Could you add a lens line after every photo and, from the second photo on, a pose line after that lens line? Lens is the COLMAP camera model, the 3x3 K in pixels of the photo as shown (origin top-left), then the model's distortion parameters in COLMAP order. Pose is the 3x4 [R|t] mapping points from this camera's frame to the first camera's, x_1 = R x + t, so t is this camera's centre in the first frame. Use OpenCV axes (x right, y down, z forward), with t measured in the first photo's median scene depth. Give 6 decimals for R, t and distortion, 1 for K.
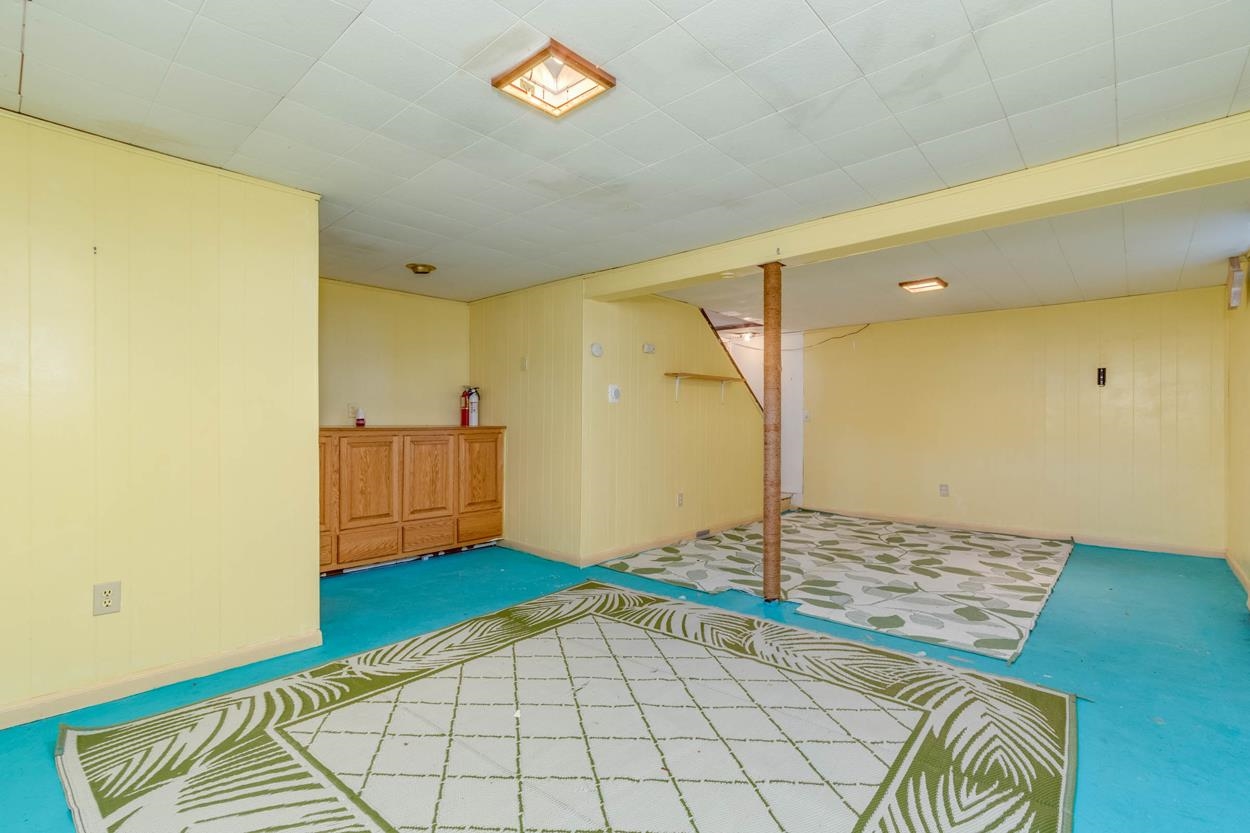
lens RADIAL K [[592.8, 0, 617.4], [0, 592.8, 409.9], [0, 0, 1]] dist [0.021152, -0.000488]
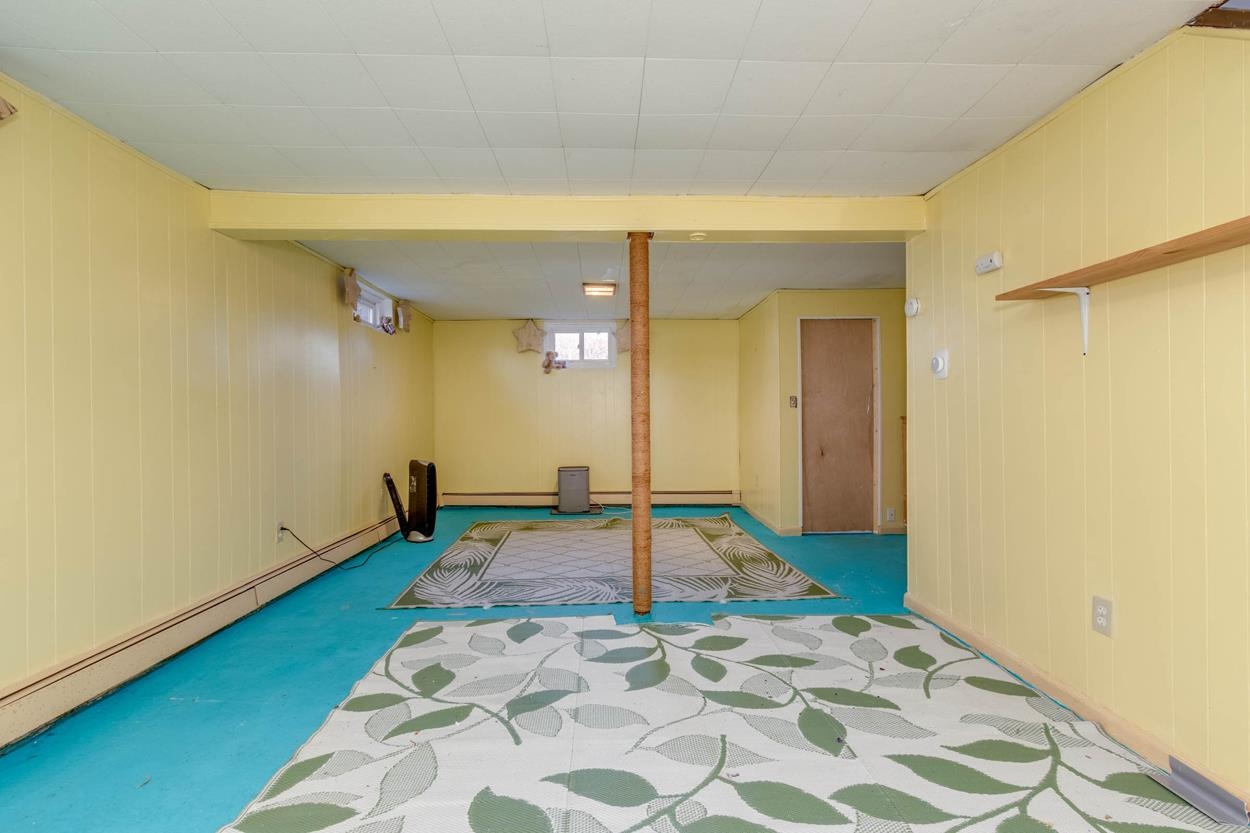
lens RADIAL K [[566.1, 0, 624.3], [0, 566.1, 419.6], [0, 0, 1]] dist [0.001273, -0.000592]
pose [[-0.724867, 0.004918, -0.688871, 0.976191], [0.018173, 0.999763, -0.011985, 0.046398], [0.688649, -0.021206, -0.724785, 1.813080]]
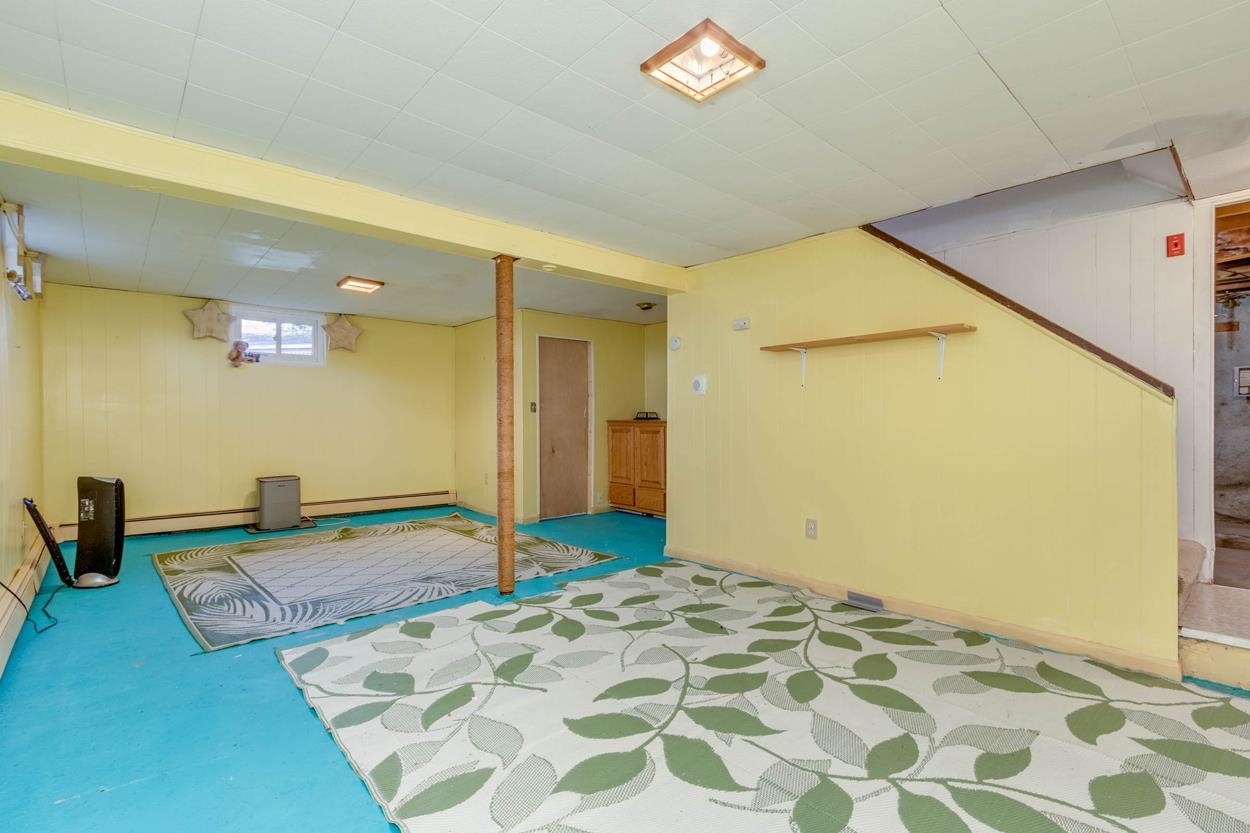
lens RADIAL K [[566.1, 0, 624.3], [0, 566.1, 419.6], [0, 0, 1]] dist [0.001273, -0.000592]
pose [[-0.120990, -0.002357, -0.992651, 1.342090], [0.021114, 0.999765, -0.004947, 0.041757], [0.992429, -0.021558, -0.120911, 1.491867]]
